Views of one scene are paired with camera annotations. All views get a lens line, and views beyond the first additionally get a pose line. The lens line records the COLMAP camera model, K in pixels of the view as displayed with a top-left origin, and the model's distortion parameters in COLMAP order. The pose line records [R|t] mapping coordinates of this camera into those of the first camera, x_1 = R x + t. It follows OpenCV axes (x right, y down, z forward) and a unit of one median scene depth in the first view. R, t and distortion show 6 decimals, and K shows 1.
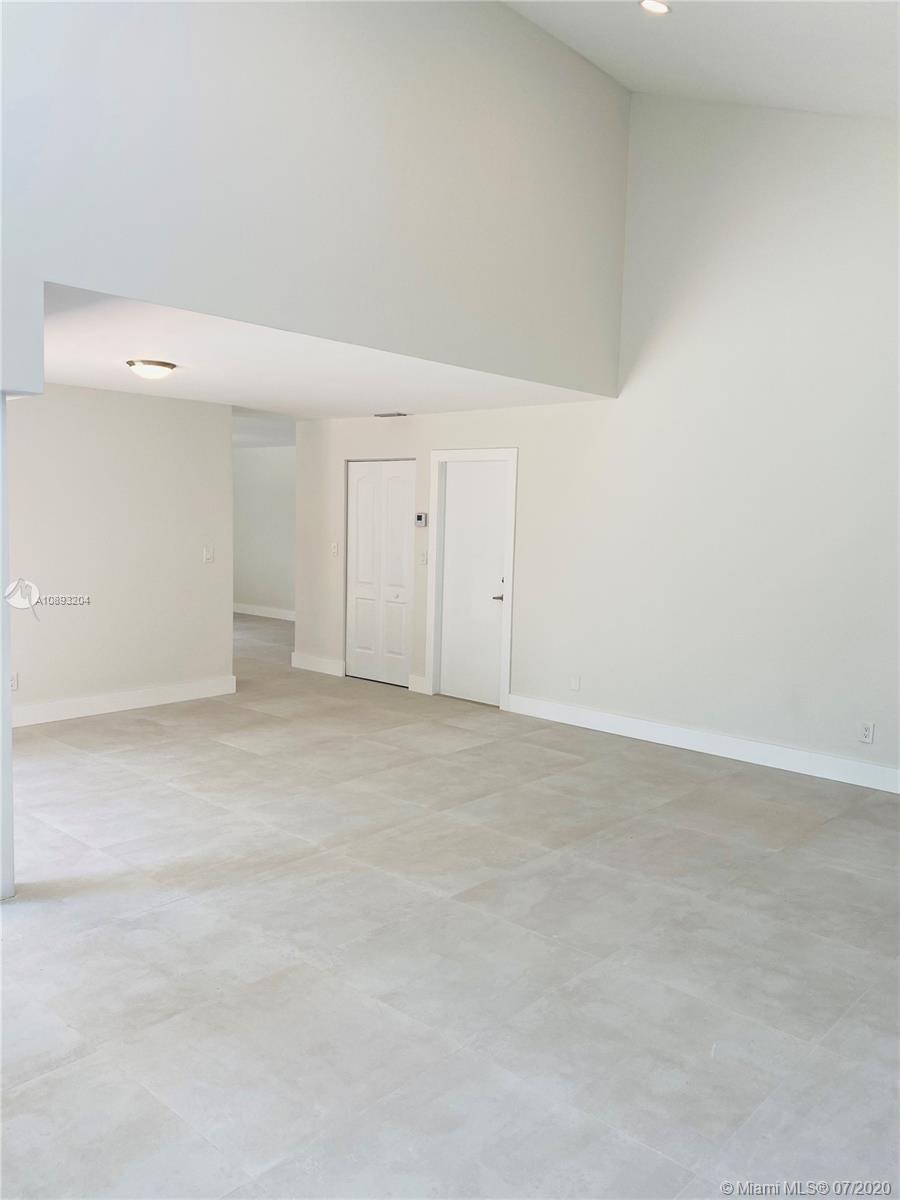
lens RADIAL K [[915.9, 0, 466.3], [0, 915.9, 599.1], [0, 0, 1]] dist [0.069761, -0.126622]
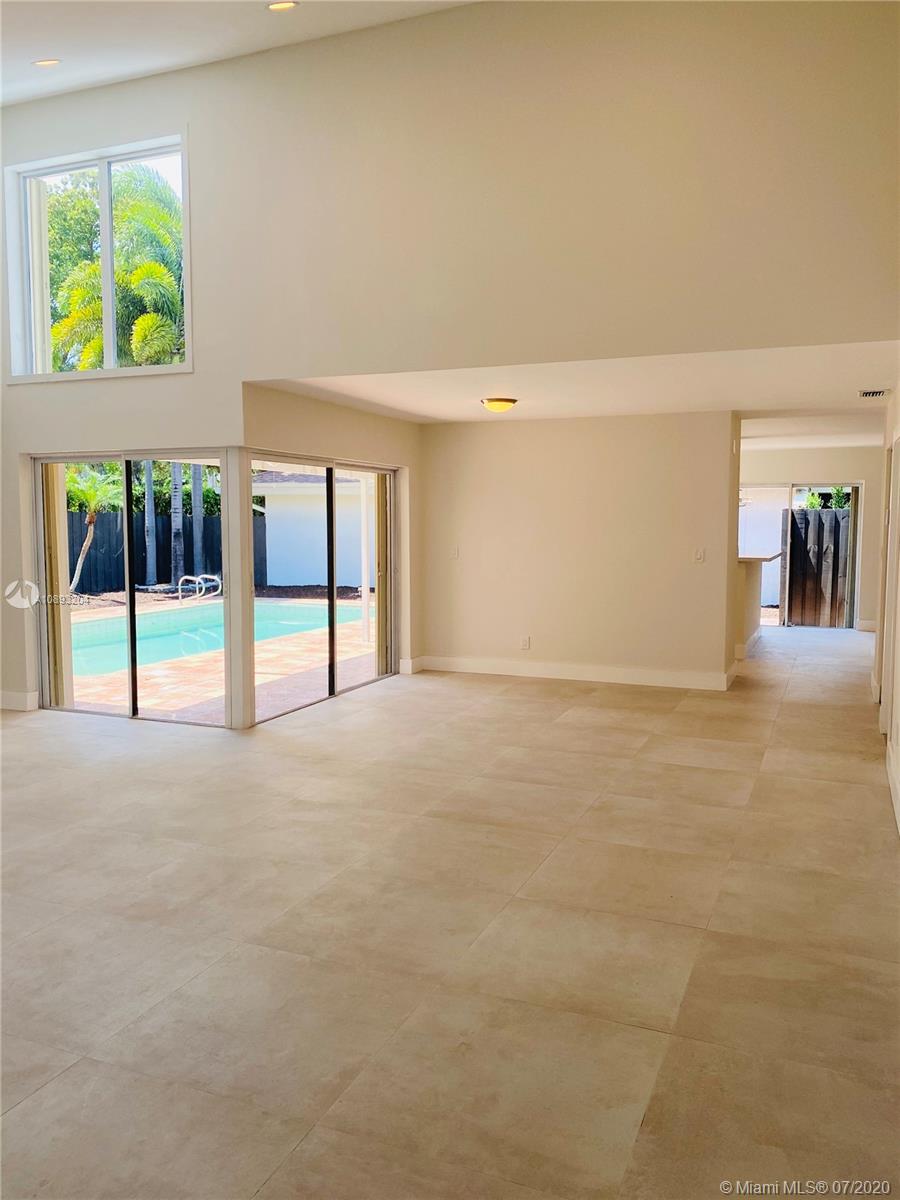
lens RADIAL K [[915.9, 0, 466.3], [0, 915.9, 599.1], [0, 0, 1]] dist [0.069761, -0.126622]
pose [[0.346443, 0.062814, -0.935966, 0.953173], [-0.087227, 0.995590, 0.034529, -0.018824], [0.934007, 0.069679, 0.350394, 0.562606]]
